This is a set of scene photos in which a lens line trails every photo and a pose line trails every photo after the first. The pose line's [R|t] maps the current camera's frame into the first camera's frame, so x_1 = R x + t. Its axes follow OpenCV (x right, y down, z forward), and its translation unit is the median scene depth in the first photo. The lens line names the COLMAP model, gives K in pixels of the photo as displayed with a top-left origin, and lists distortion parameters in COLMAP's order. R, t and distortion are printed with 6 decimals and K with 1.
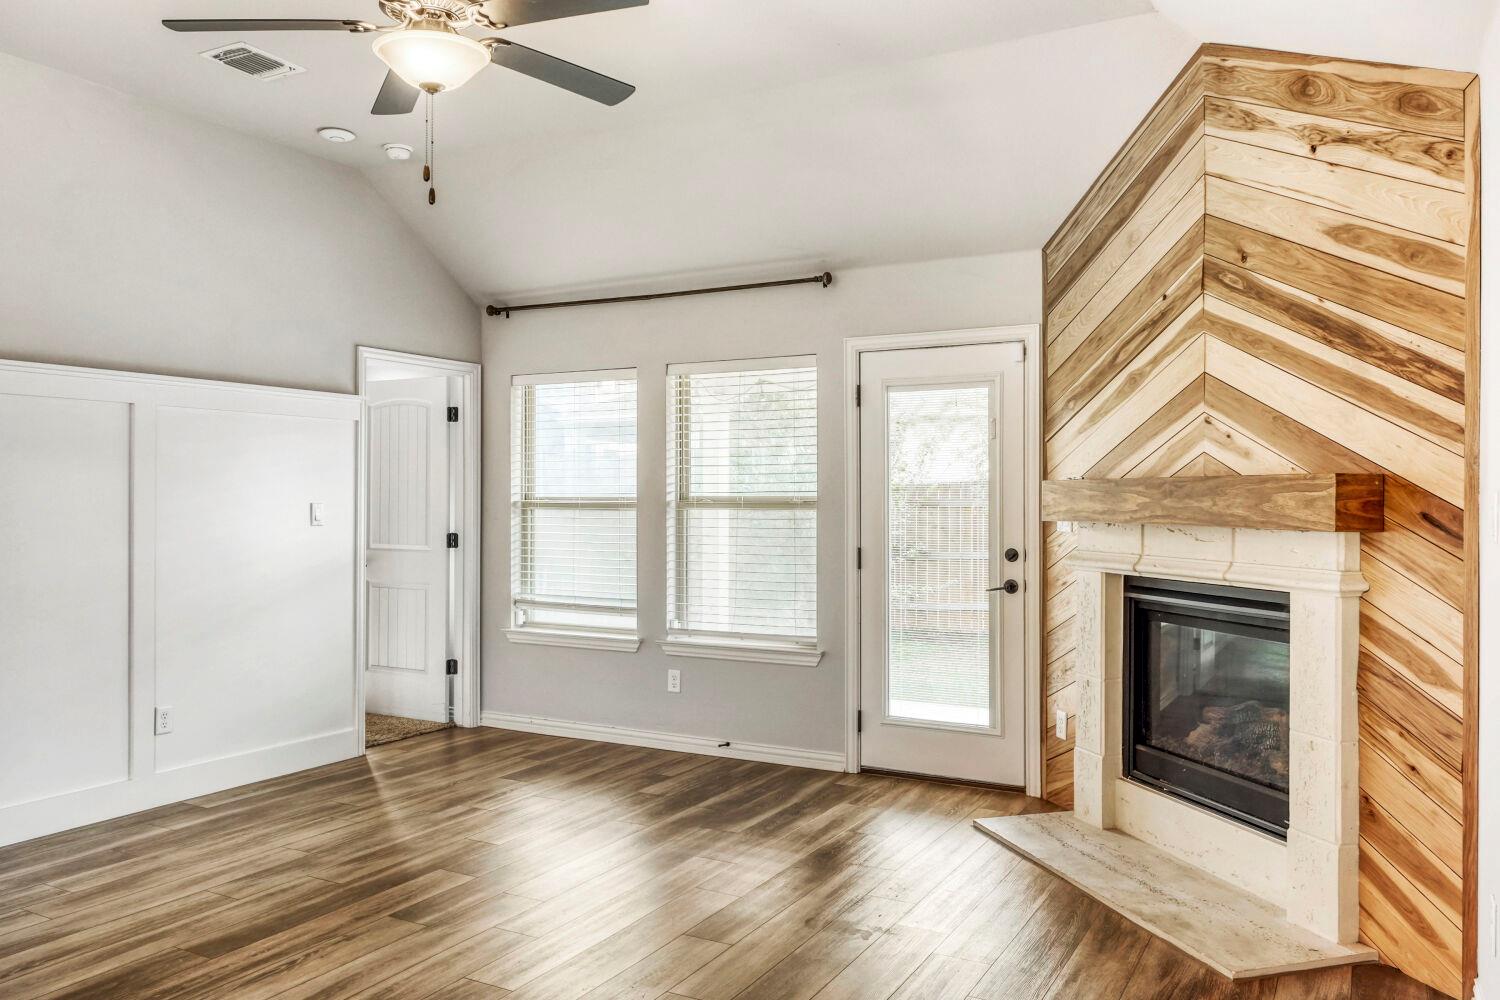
lens RADIAL K [[1112.8, 0, 750.0], [0, 1112.8, 500.0], [0, 0, 1]] dist [0.003092, 0.000678]
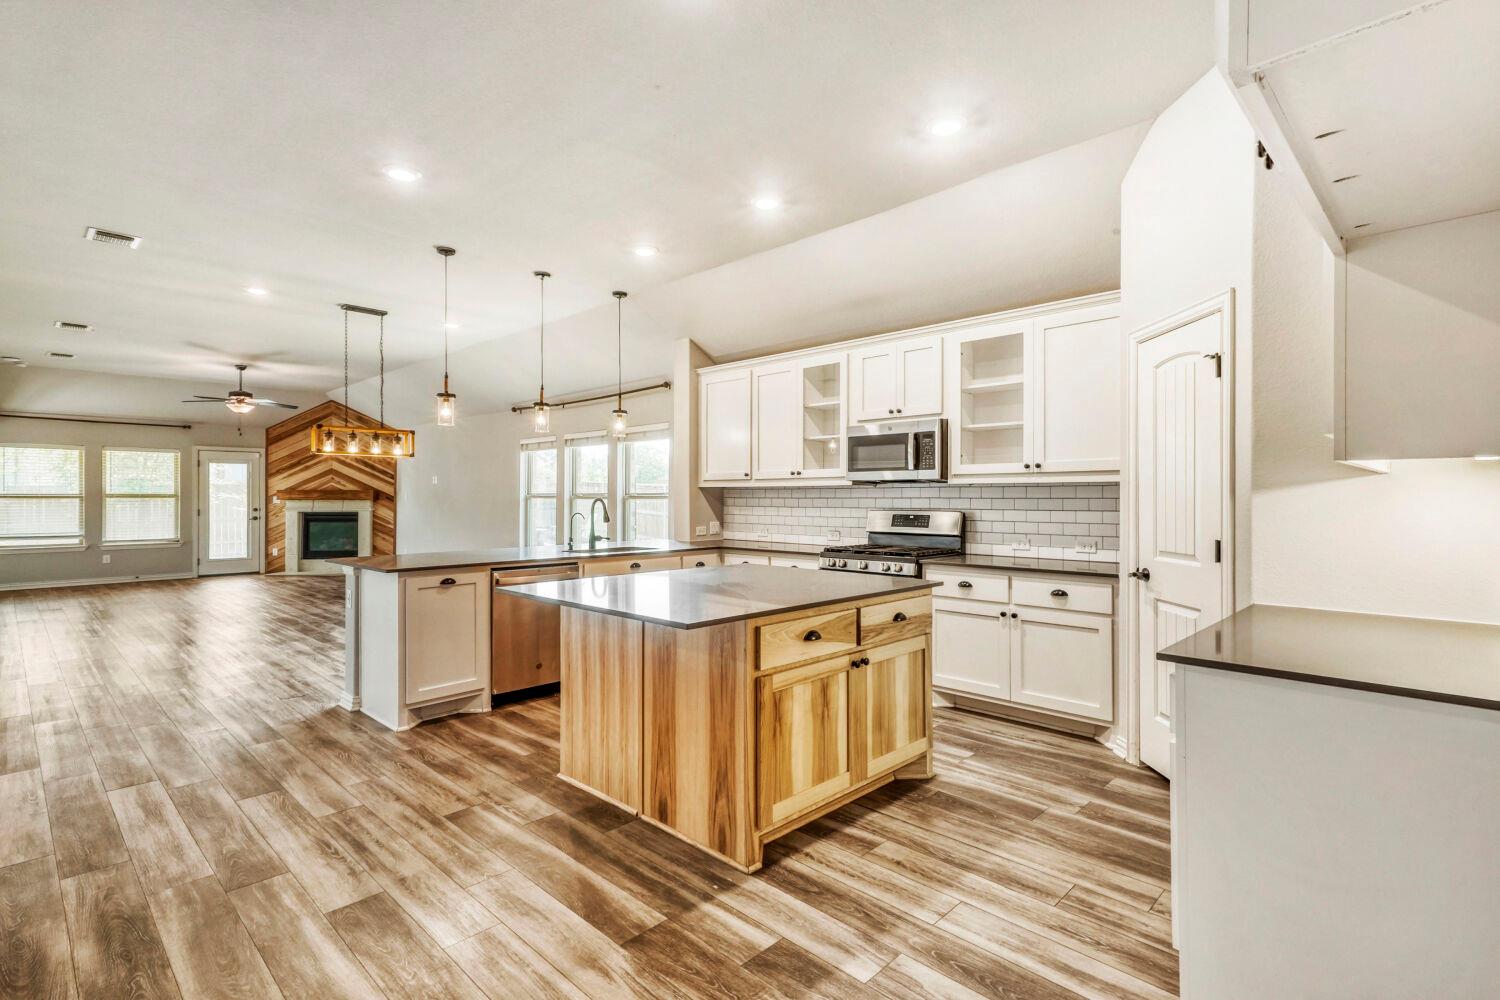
lens RADIAL K [[694.9, 0, 756.0], [0, 694.9, 493.9], [0, 0, 1]] dist [0.028424, 0.000000]
pose [[0.235015, 0.003033, 0.971987, -2.038311], [-0.000035, 0.999995, -0.003112, 0.005086], [-0.971992, 0.000697, 0.235014, -1.445293]]
